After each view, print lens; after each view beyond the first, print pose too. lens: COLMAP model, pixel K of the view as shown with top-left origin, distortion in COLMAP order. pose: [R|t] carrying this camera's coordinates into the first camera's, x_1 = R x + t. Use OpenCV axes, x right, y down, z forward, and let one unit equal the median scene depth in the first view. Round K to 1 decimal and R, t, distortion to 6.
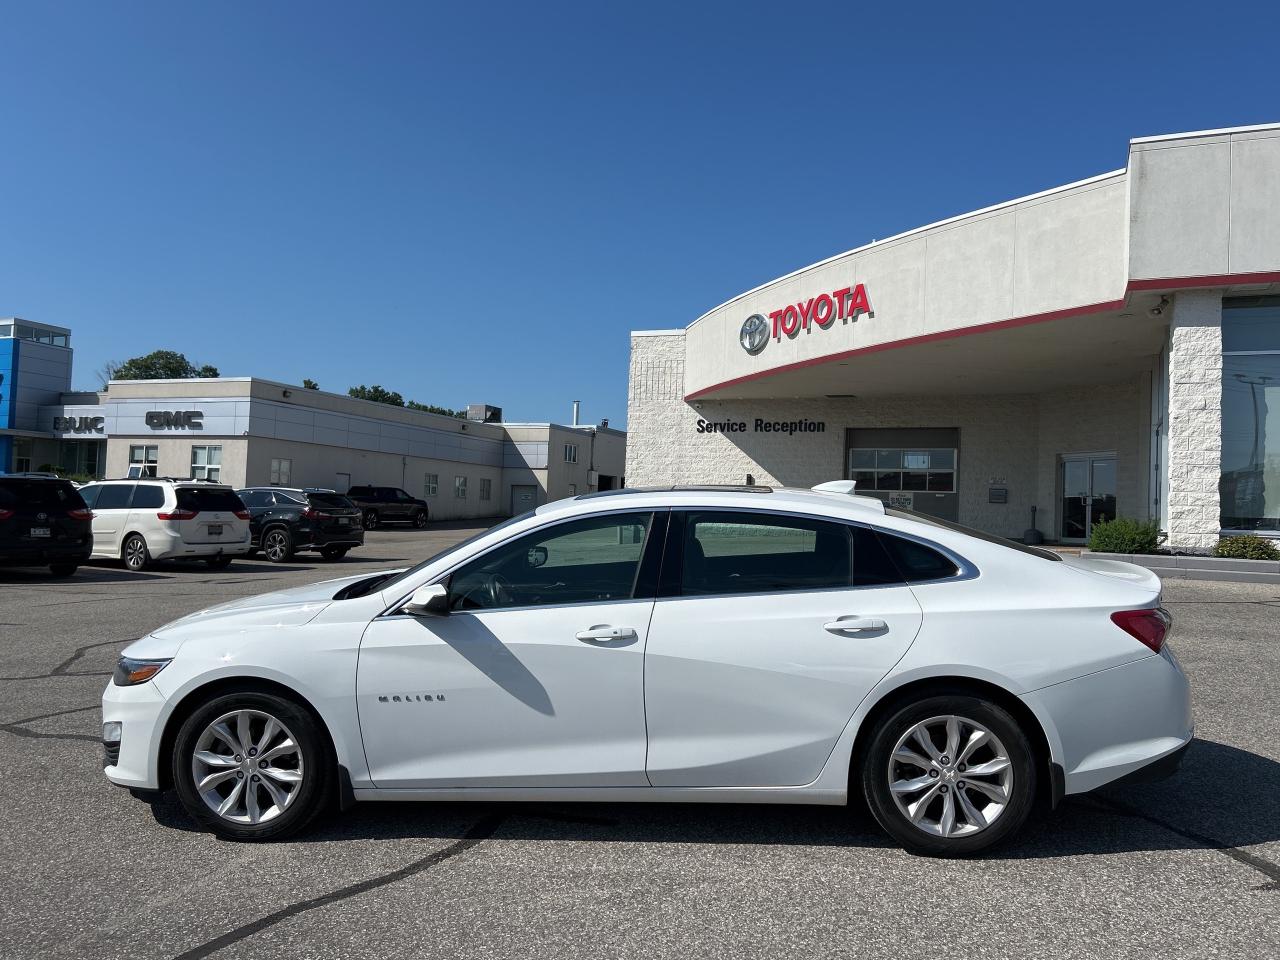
lens RADIAL K [[935.3, 0, 640.0], [0, 935.3, 480.0], [0, 0, 1]] dist [0.021543, -0.028003]
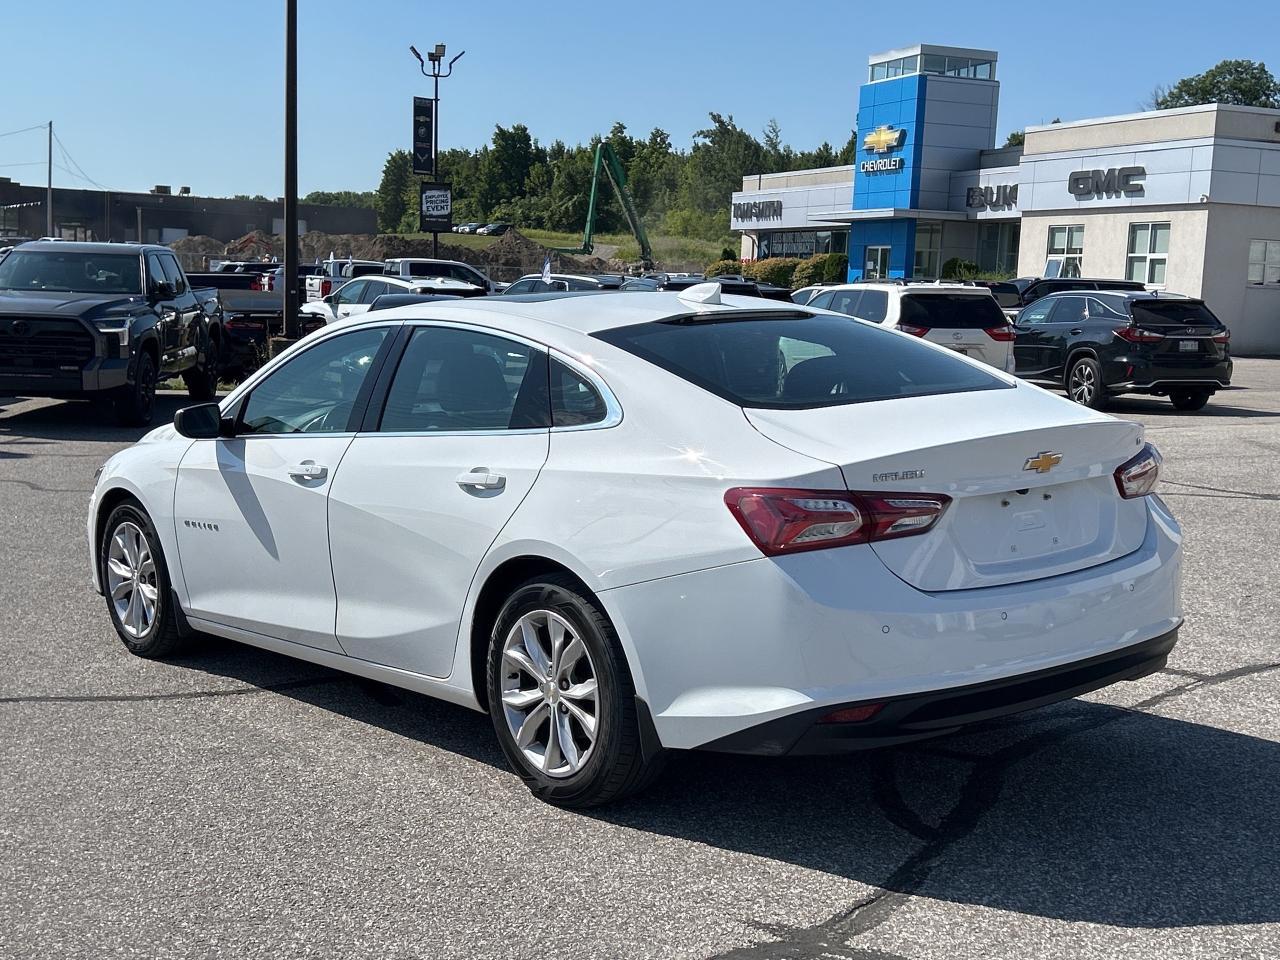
lens RADIAL K [[1569.3, 0, 640.0], [0, 1569.3, 480.0], [0, 0, 1]] dist [0.024882, -0.027993]
pose [[0.728744, 0.071382, -0.681056, 0.125504], [0.016596, 0.992419, 0.121775, 0.000589], [0.684585, -0.100046, 0.722034, 0.019913]]
